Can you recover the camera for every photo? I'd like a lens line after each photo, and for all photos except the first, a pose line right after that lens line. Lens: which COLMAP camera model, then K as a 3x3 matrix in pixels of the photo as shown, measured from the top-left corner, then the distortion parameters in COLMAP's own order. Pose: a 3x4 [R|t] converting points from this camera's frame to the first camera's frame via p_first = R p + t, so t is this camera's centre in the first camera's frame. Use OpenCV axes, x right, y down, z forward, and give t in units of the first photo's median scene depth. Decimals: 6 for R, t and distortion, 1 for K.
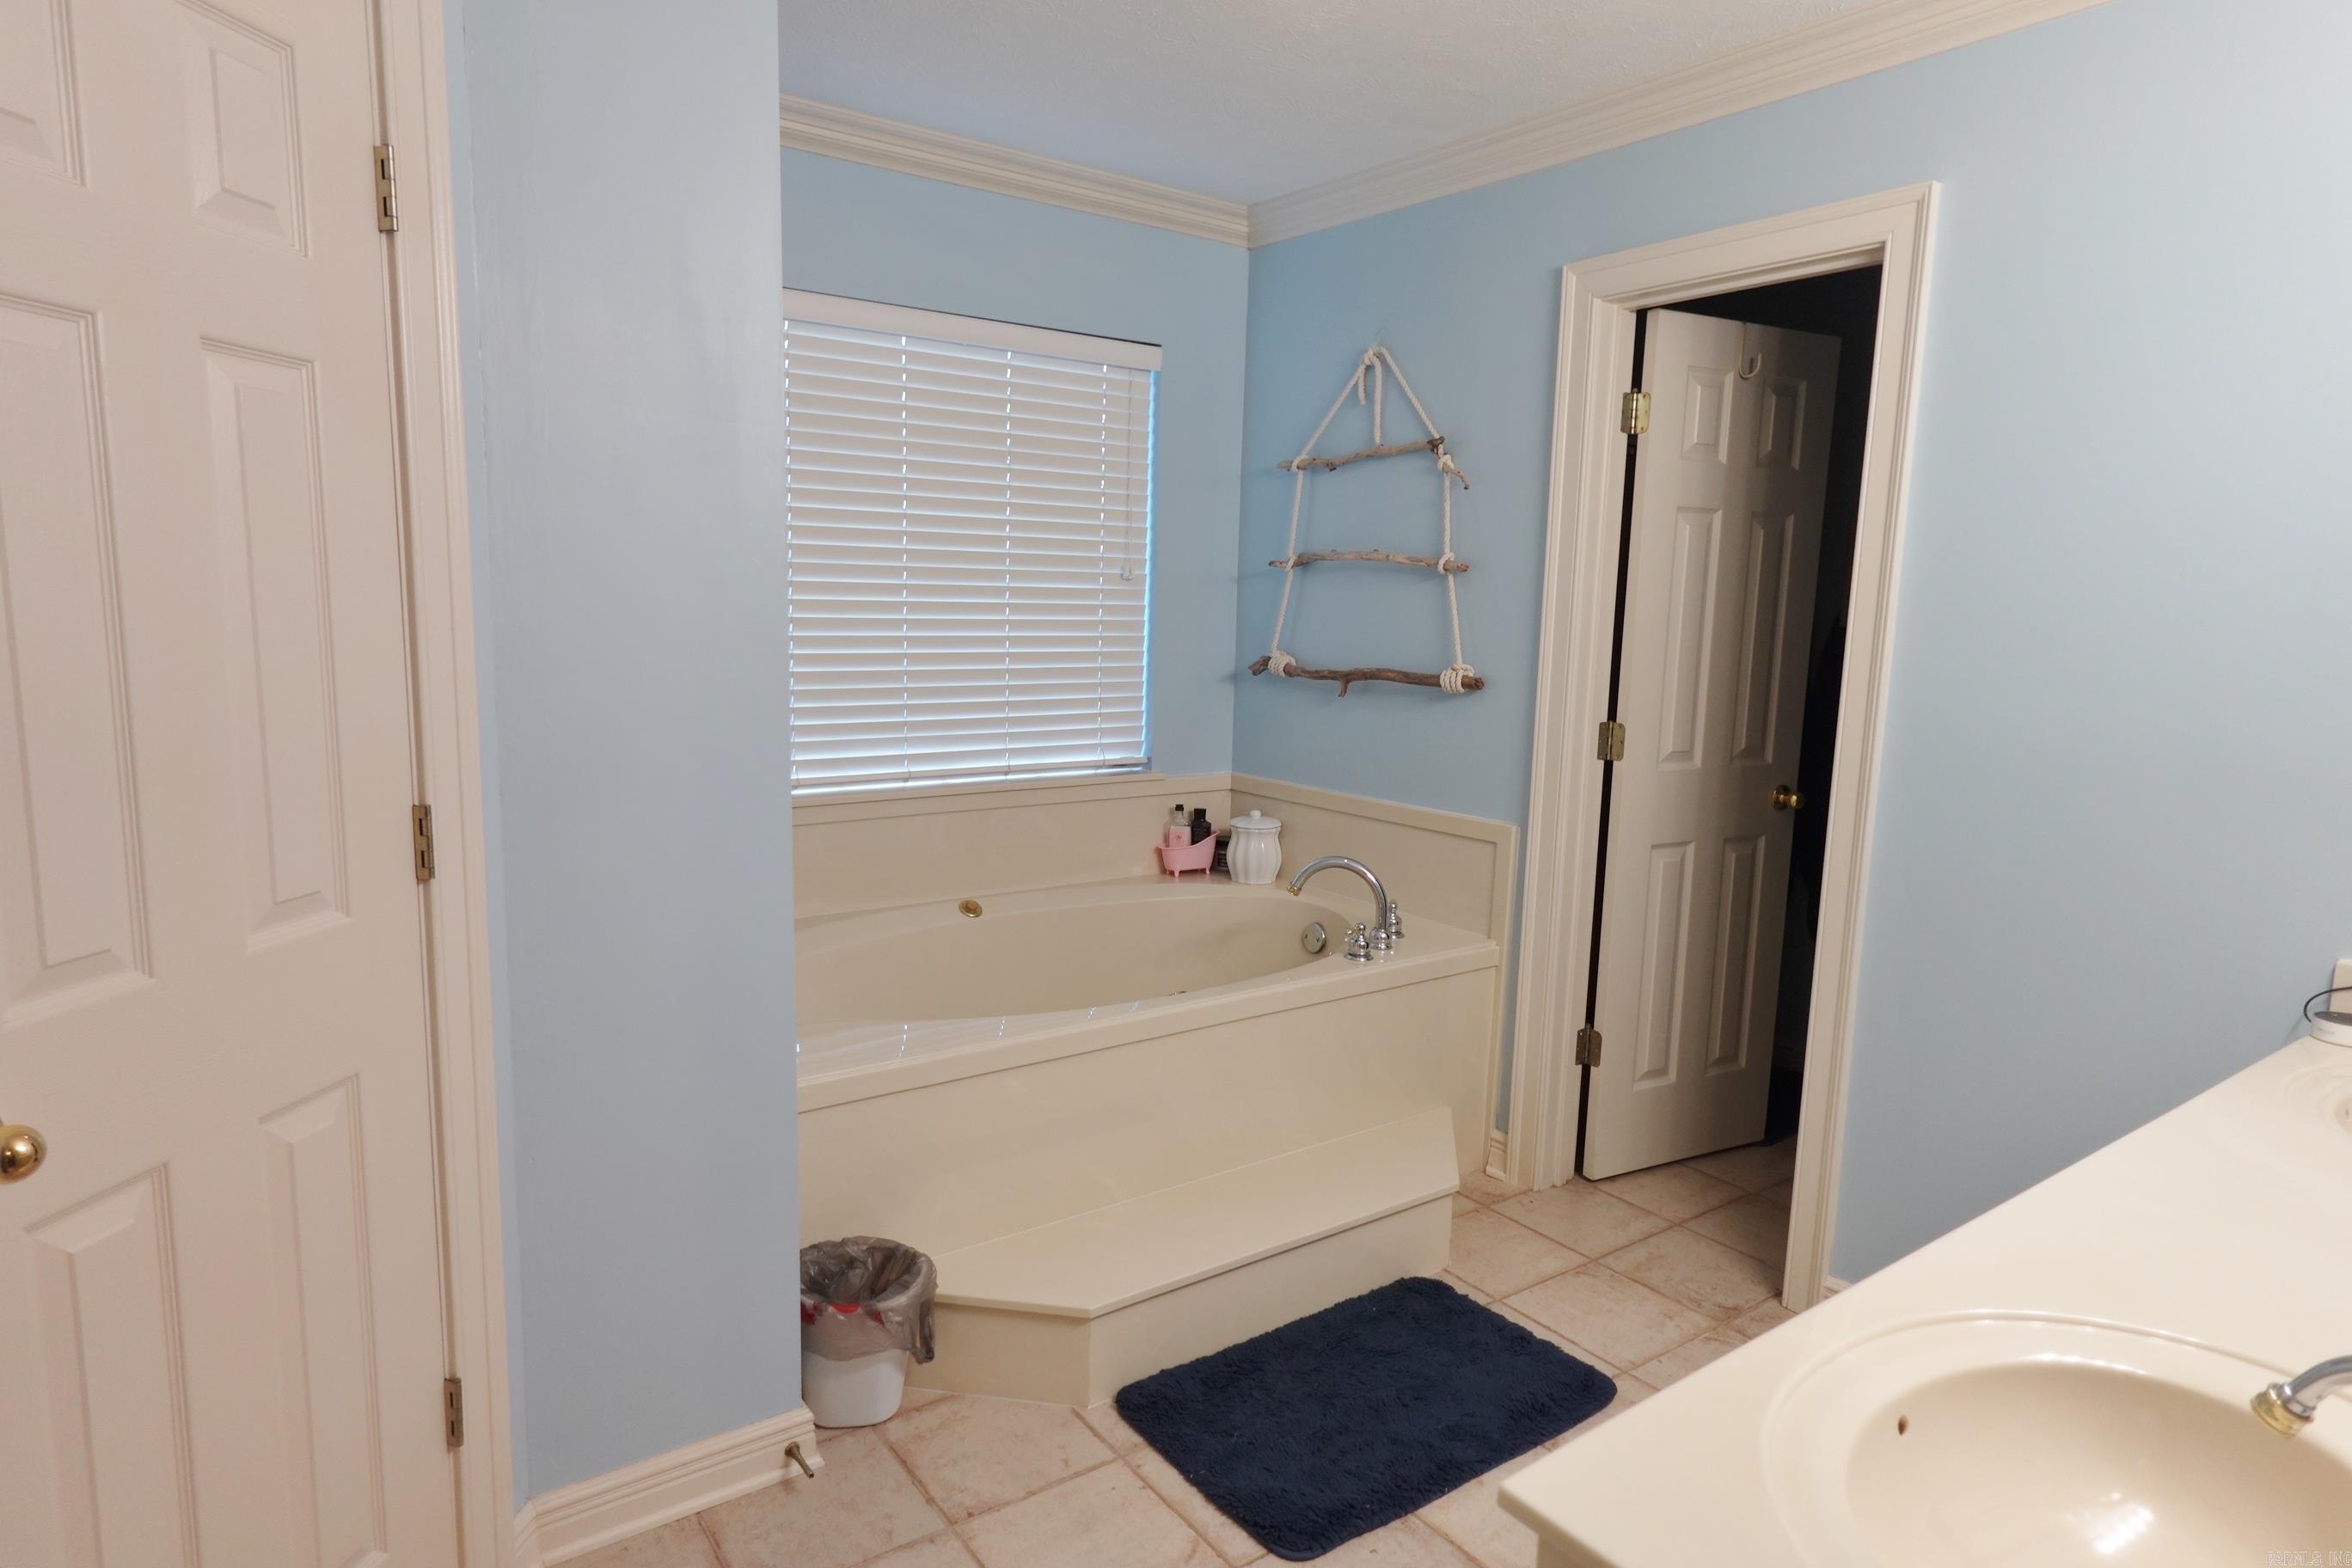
lens RADIAL K [[1350.3, 0, 1174.7], [0, 1350.3, 785.0], [0, 0, 1]] dist [0.004919, 0.004404]
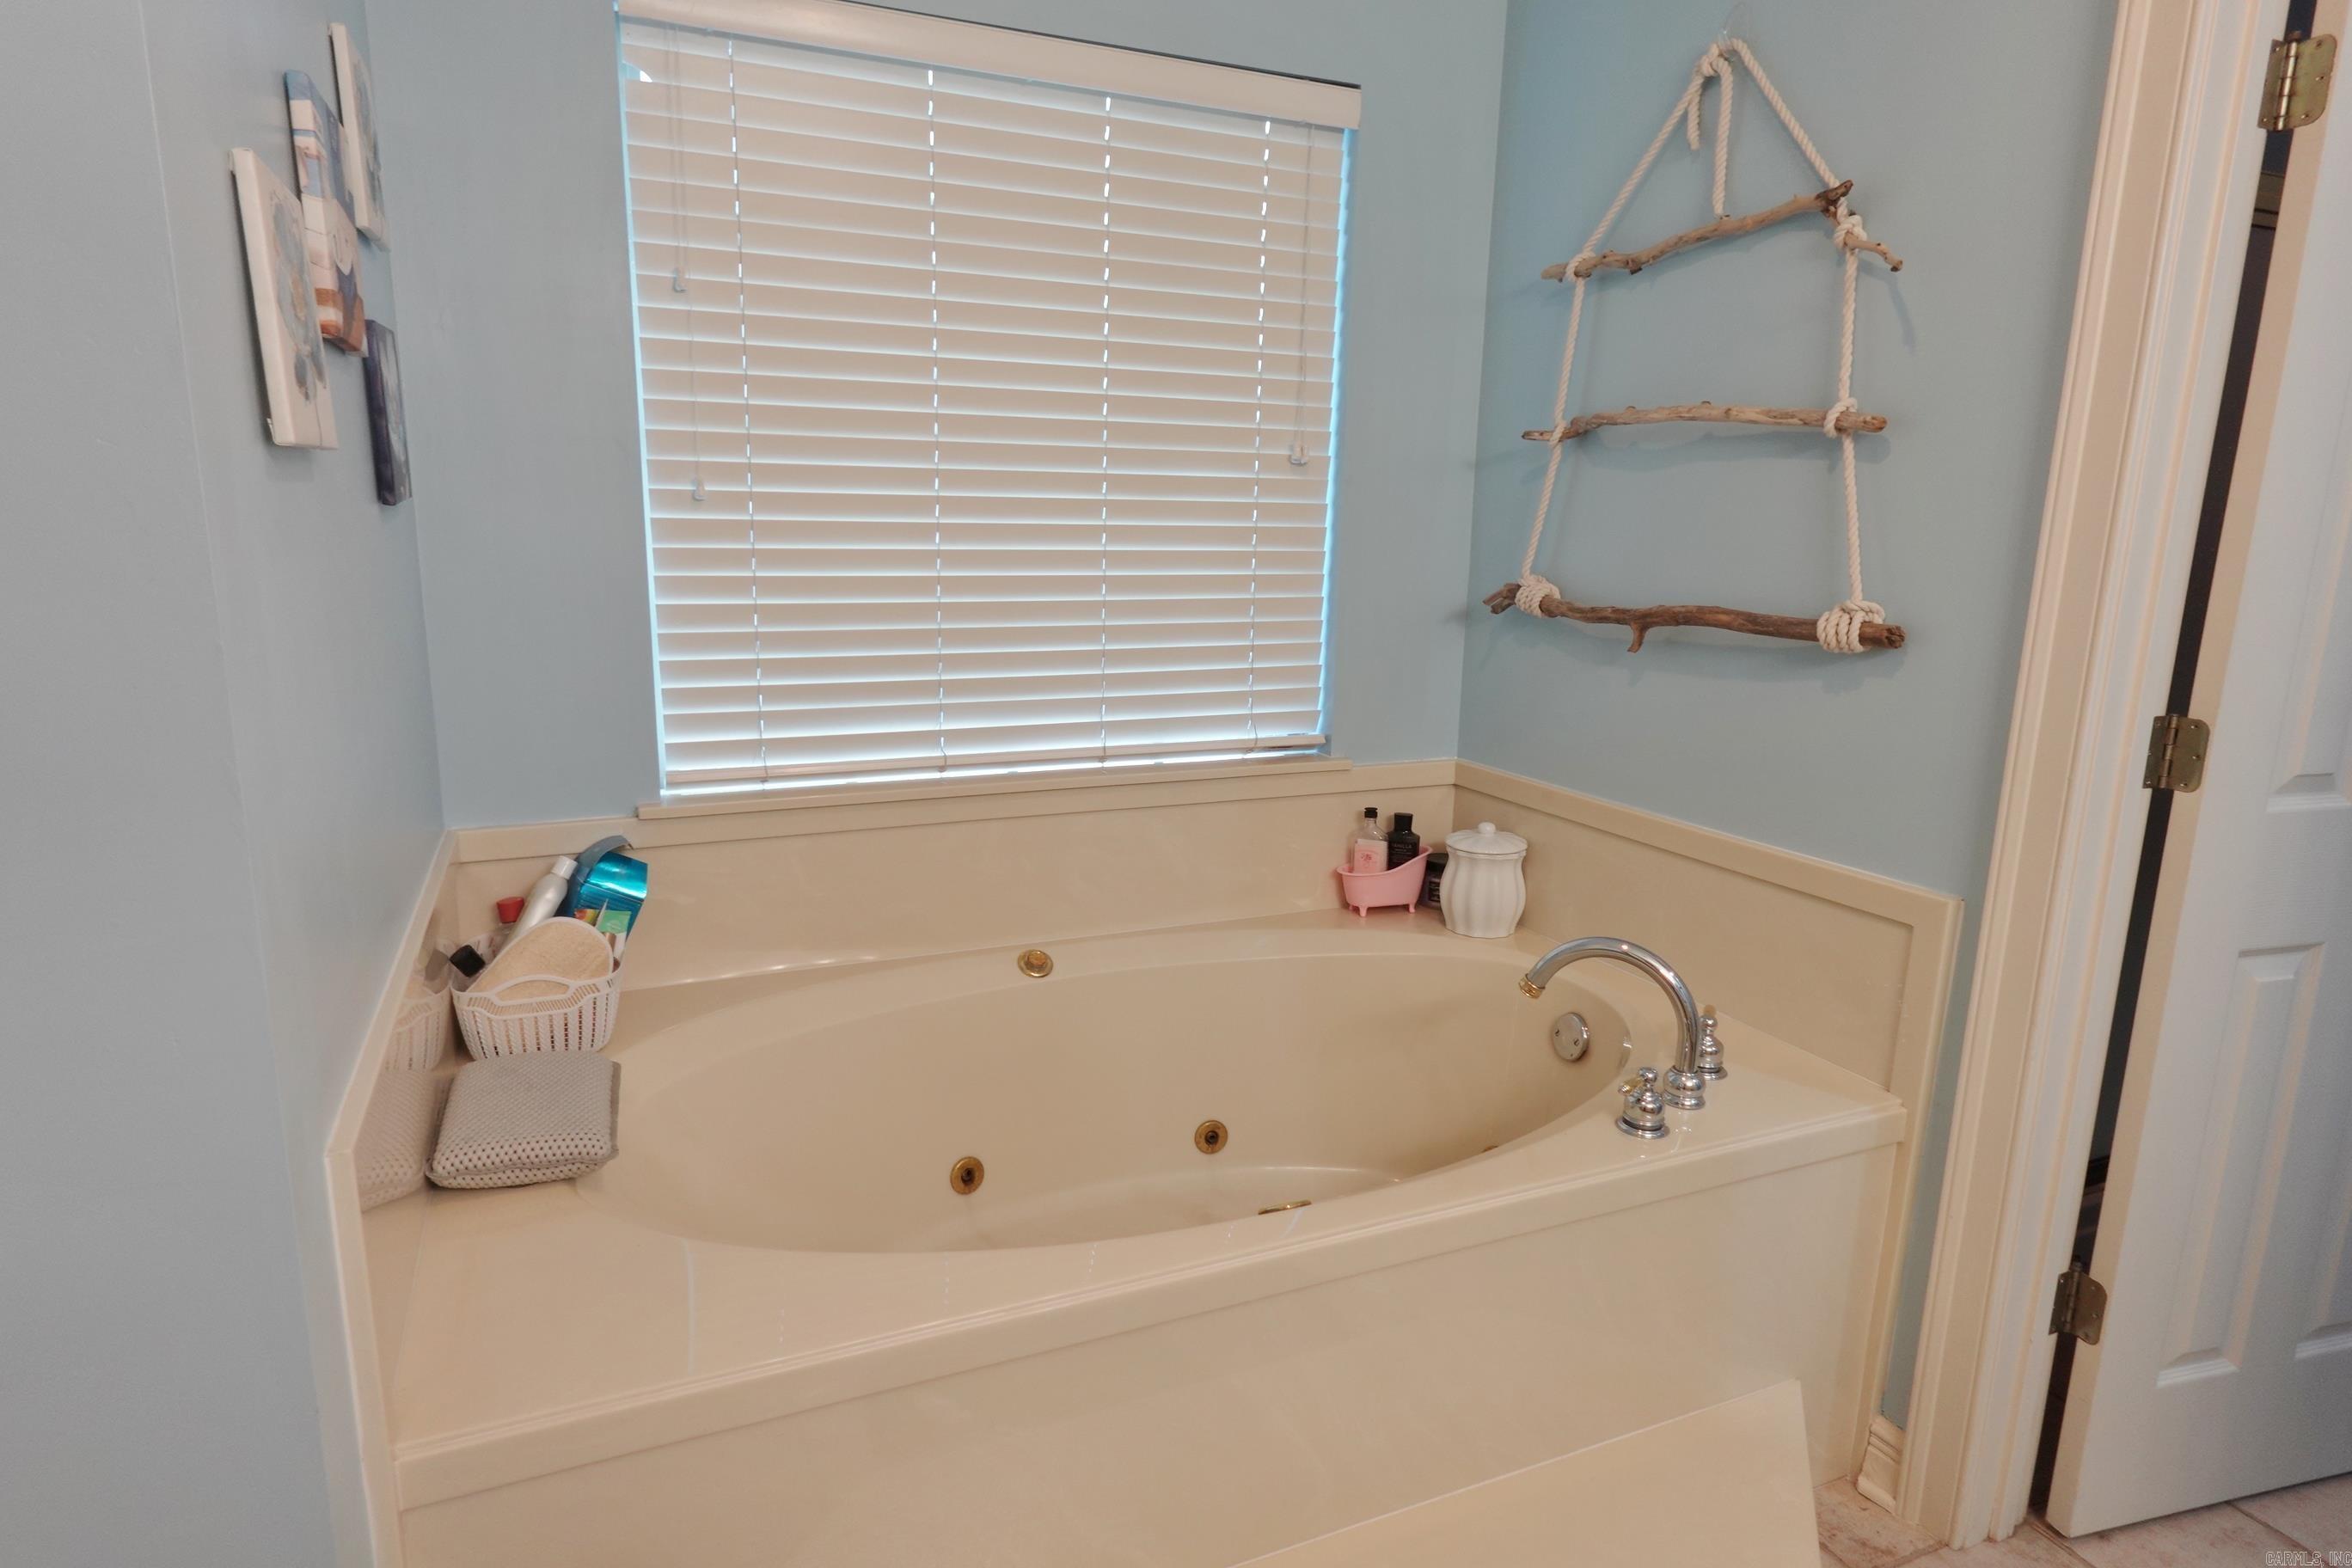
lens RADIAL K [[1350.3, 0, 1176.3], [0, 1350.3, 790.5], [0, 0, 1]] dist [0.004919, 0.004404]
pose [[0.978671, 0.036559, -0.202155, 0.048774], [-0.024433, 0.997767, 0.062157, -0.036881], [0.203976, -0.055892, 0.977379, 0.369816]]
